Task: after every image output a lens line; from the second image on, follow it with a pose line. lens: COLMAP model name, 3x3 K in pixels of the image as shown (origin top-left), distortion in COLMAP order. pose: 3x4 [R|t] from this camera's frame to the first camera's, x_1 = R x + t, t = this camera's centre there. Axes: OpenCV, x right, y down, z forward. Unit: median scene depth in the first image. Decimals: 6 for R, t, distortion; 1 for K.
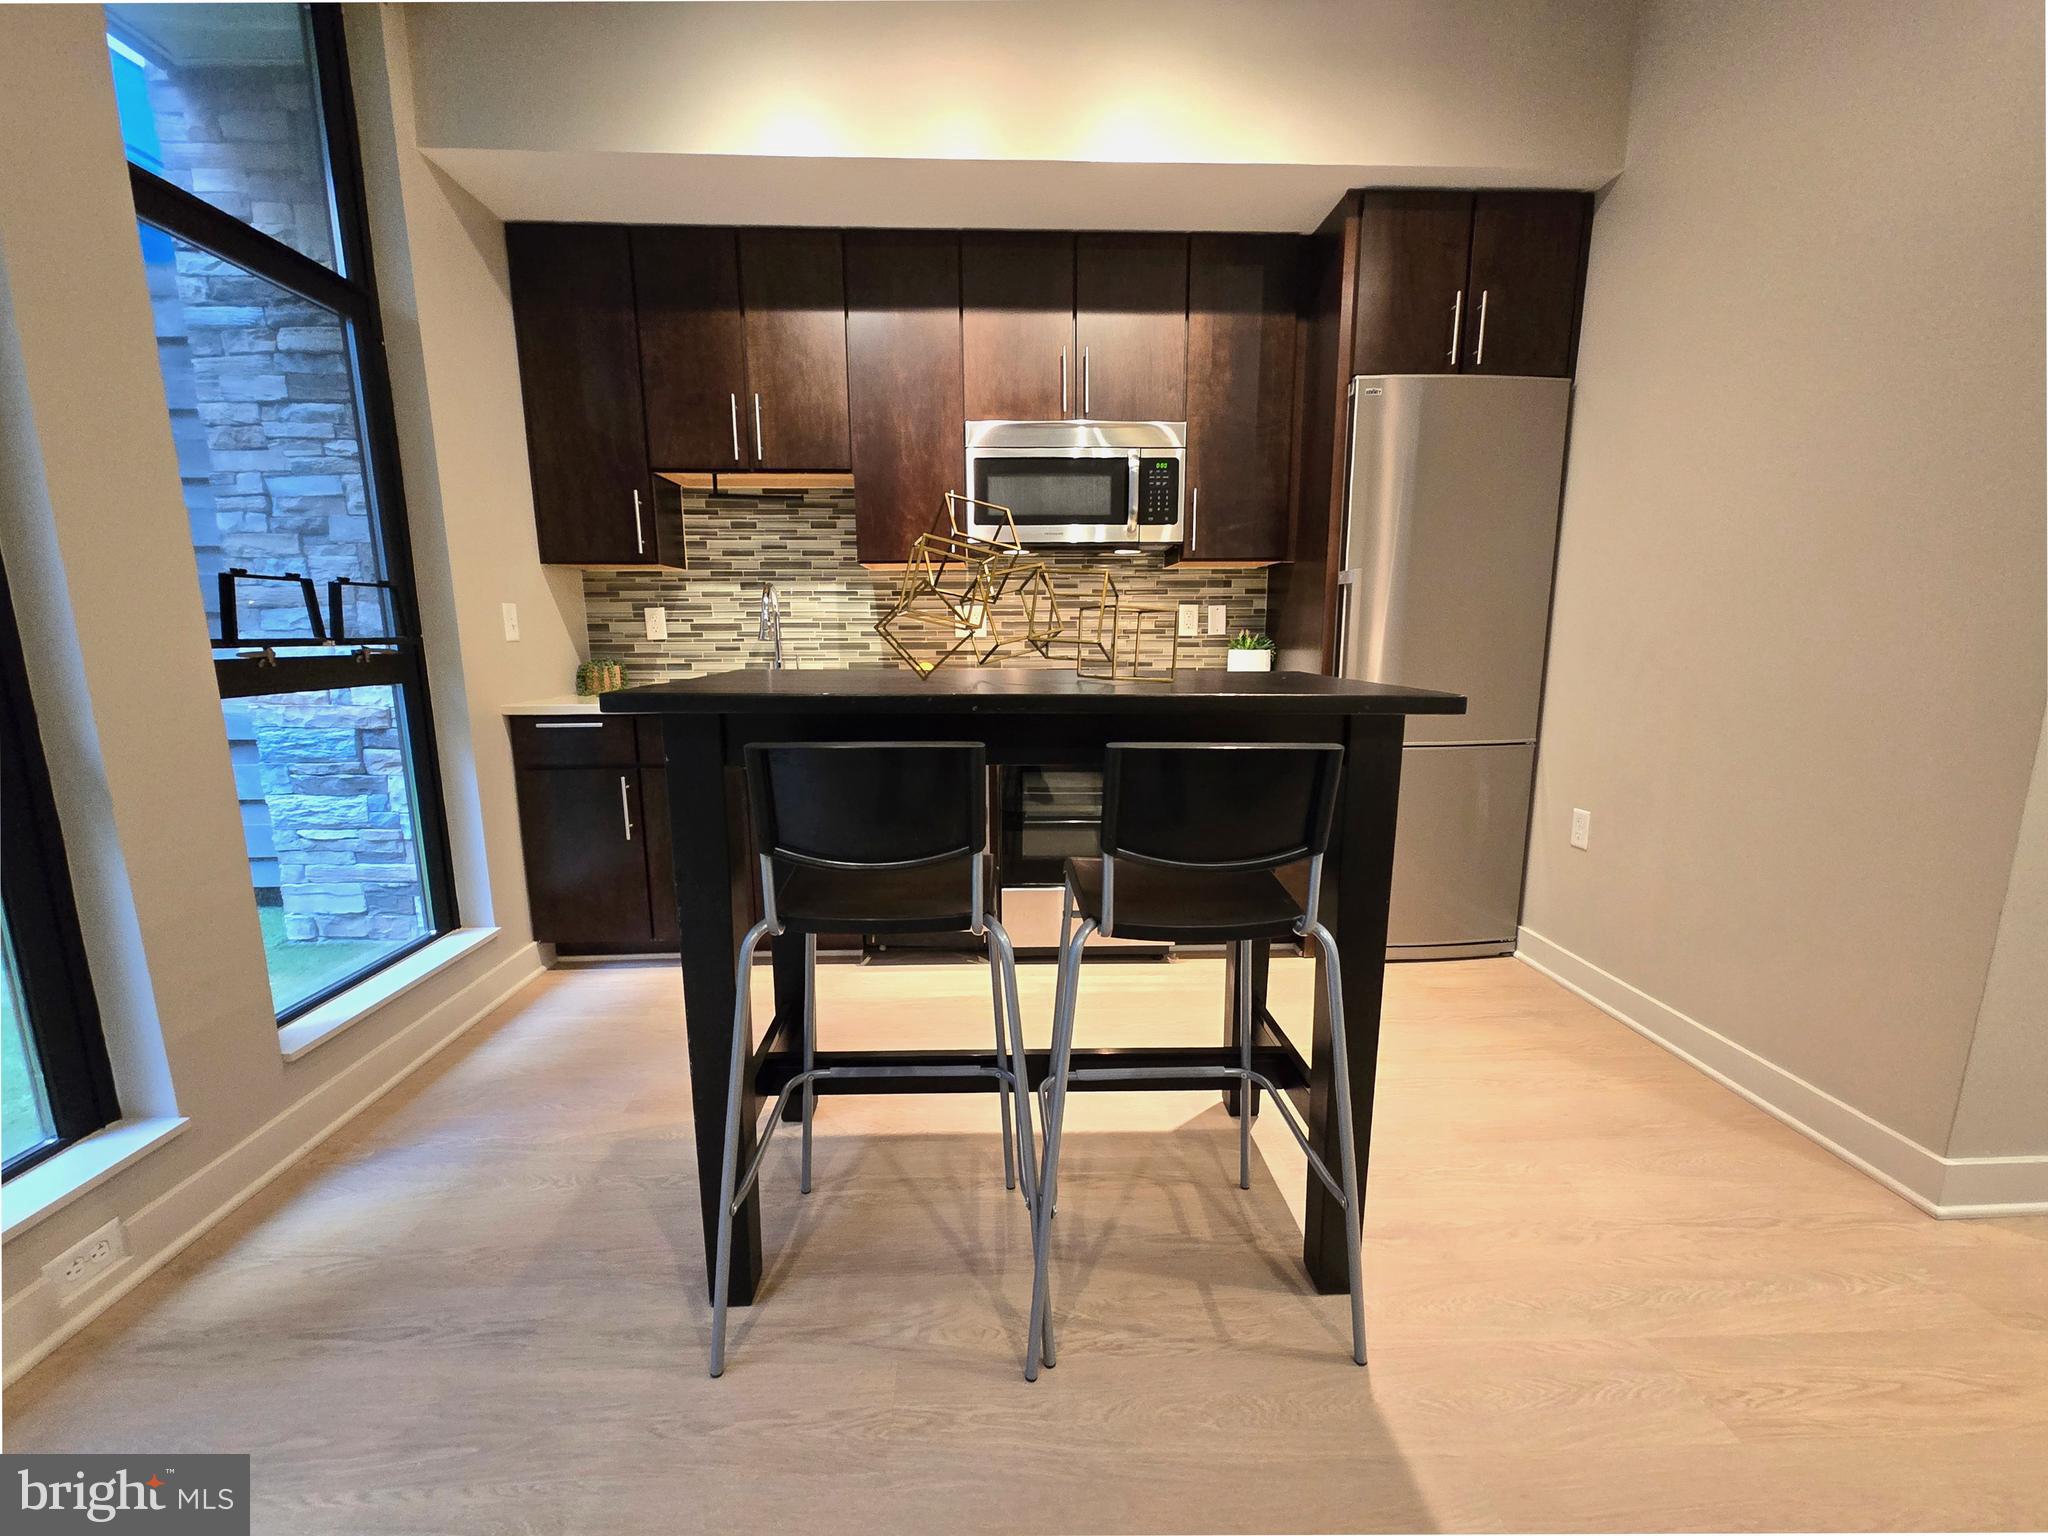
lens RADIAL K [[835.1, 0, 1017.8], [0, 835.1, 773.4], [0, 0, 1]] dist [0.000532, 0.000391]
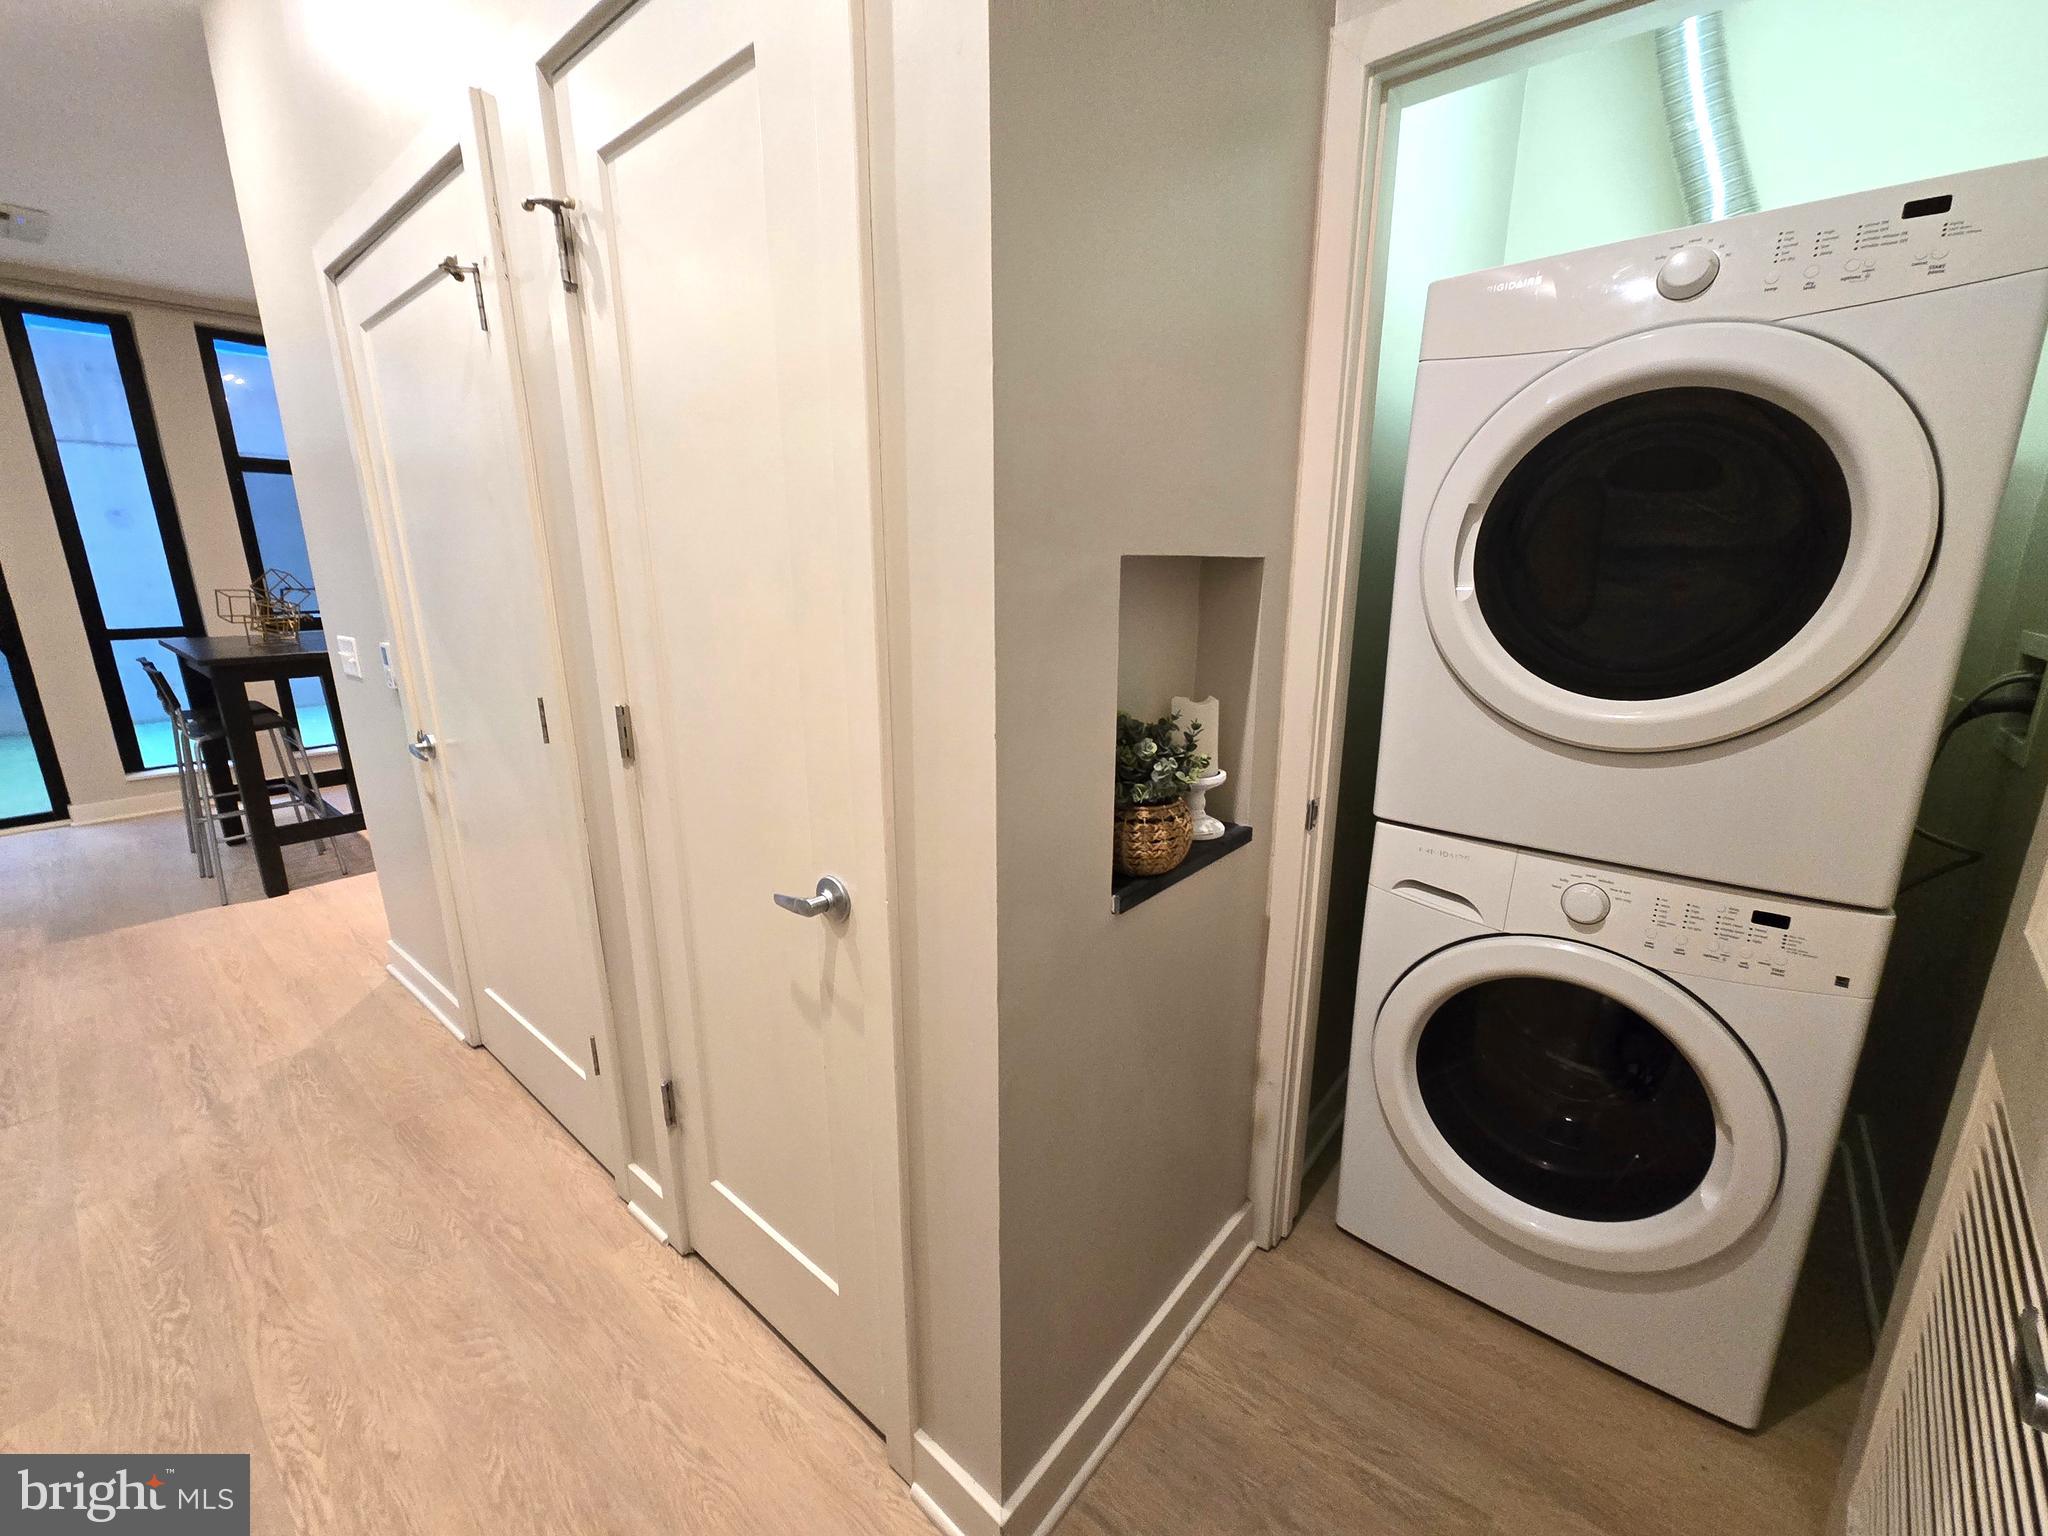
lens RADIAL K [[835.1, 0, 1024.0], [0, 835.1, 773.6], [0, 0, 1]] dist [0.000532, 0.000391]
pose [[0.744236, 0.172216, -0.645332, 1.787884], [-0.120428, 0.984952, 0.123964, -0.151673], [0.656970, -0.014542, 0.753777, 0.304103]]
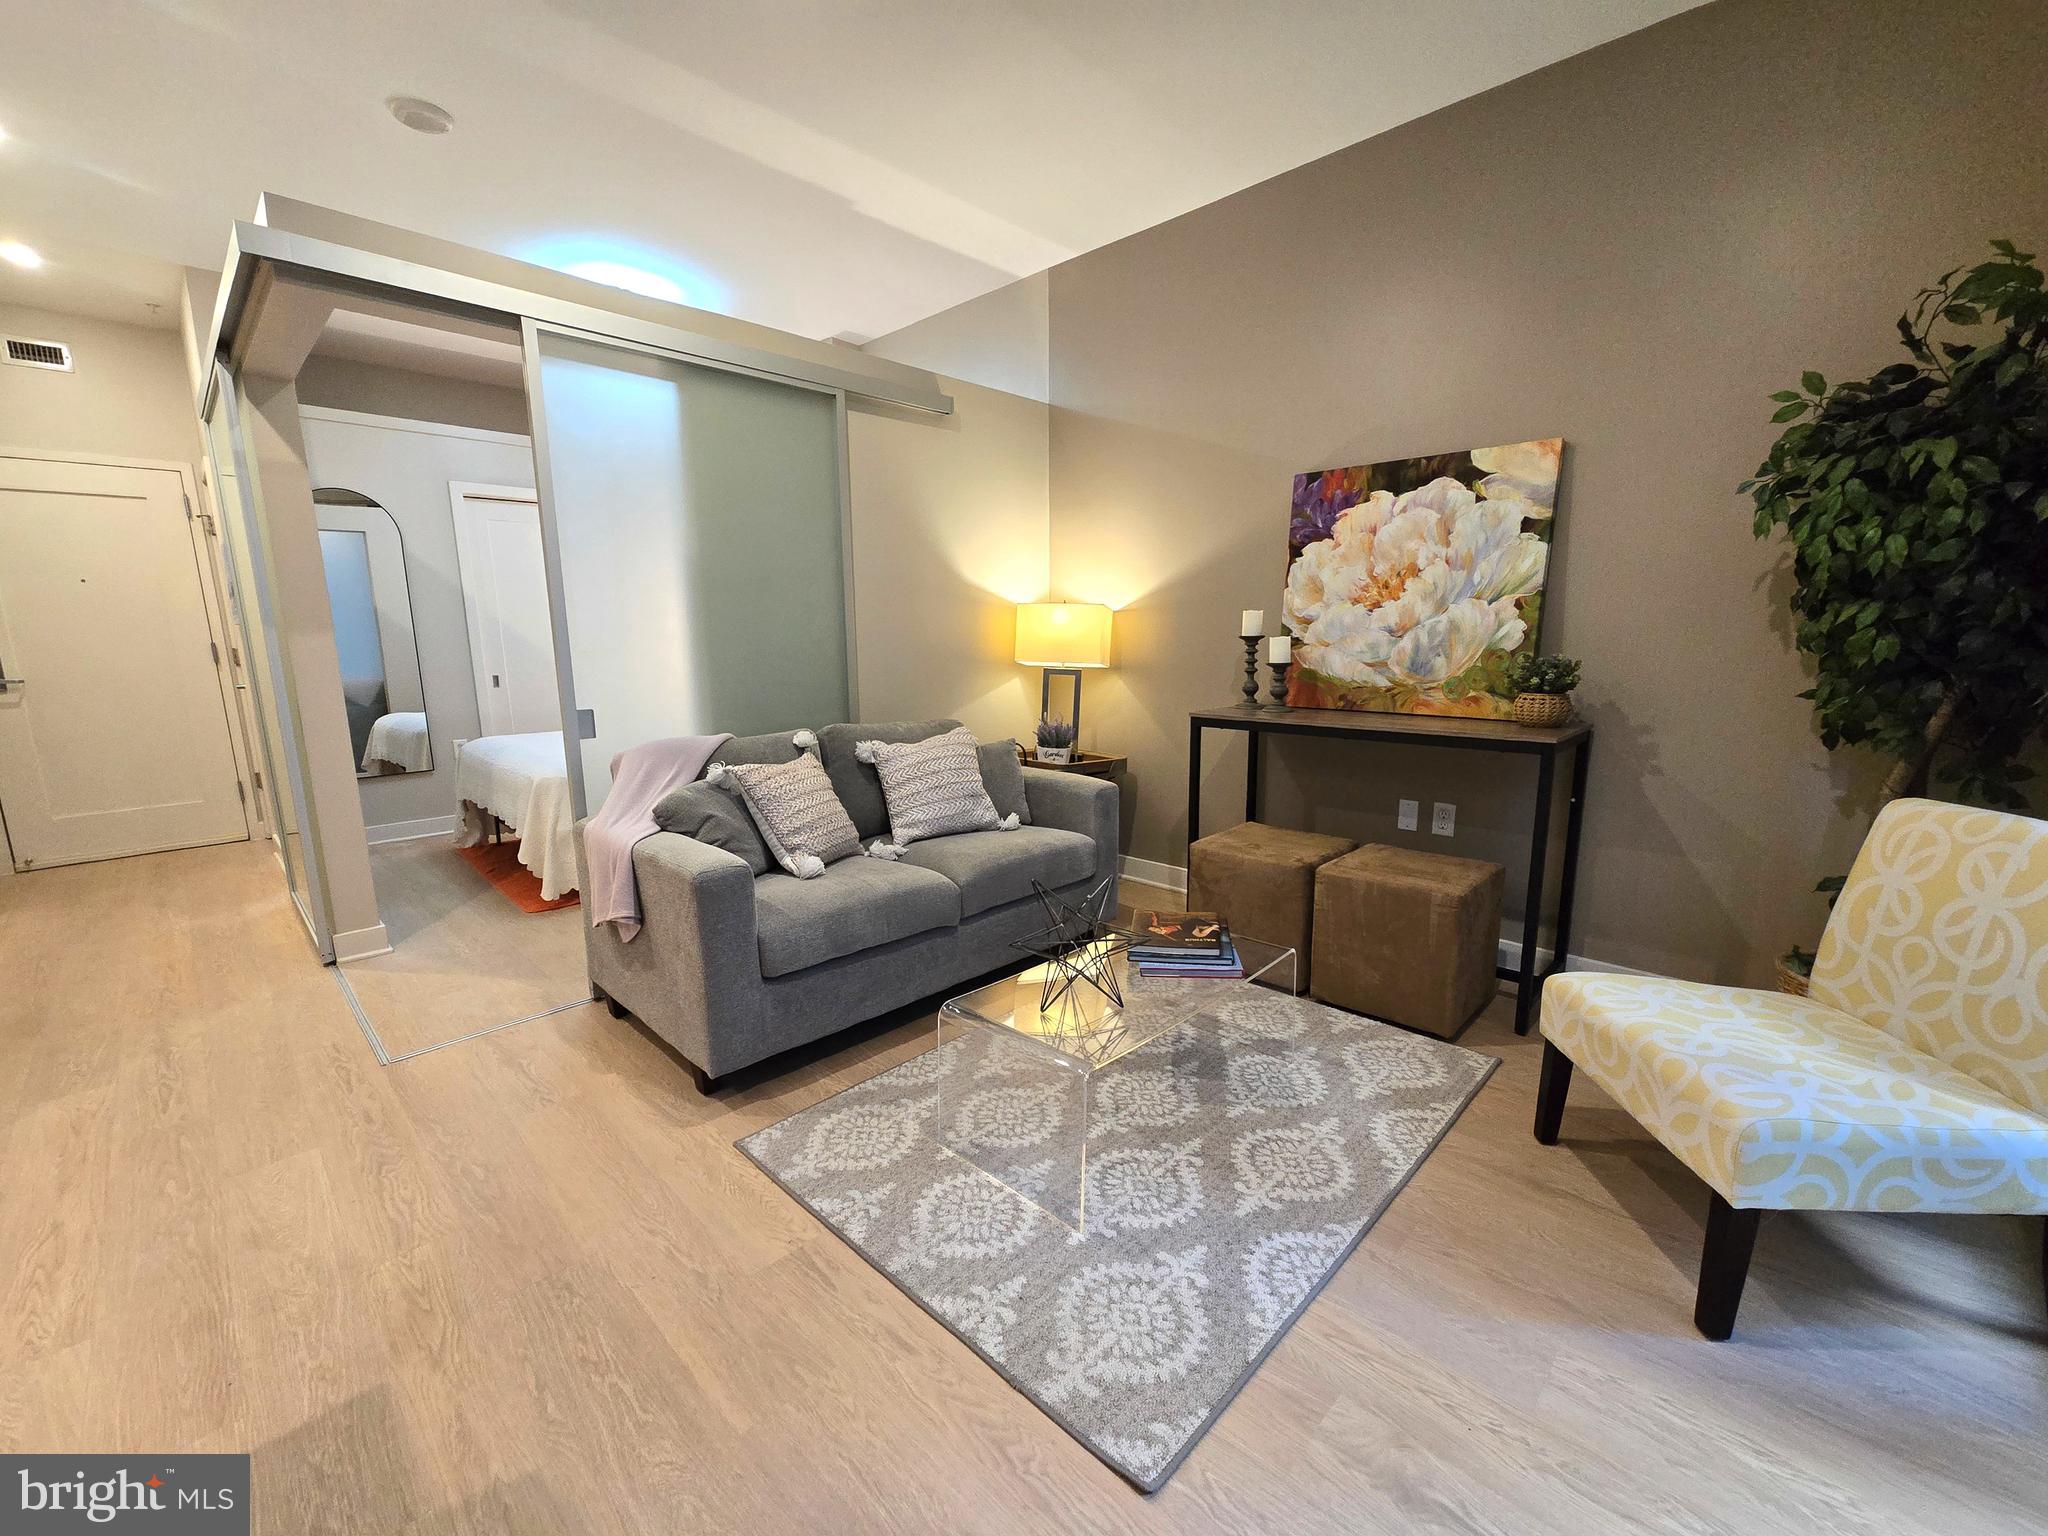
lens RADIAL K [[835.1, 0, 1029.3], [0, 835.1, 769.9], [0, 0, 1]] dist [0.000532, 0.000391]
pose [[-0.694709, -0.106503, 0.711363, -0.362973], [0.139109, 0.950412, 0.278145, -0.062605], [-0.705711, 0.292187, -0.645444, 0.233447]]
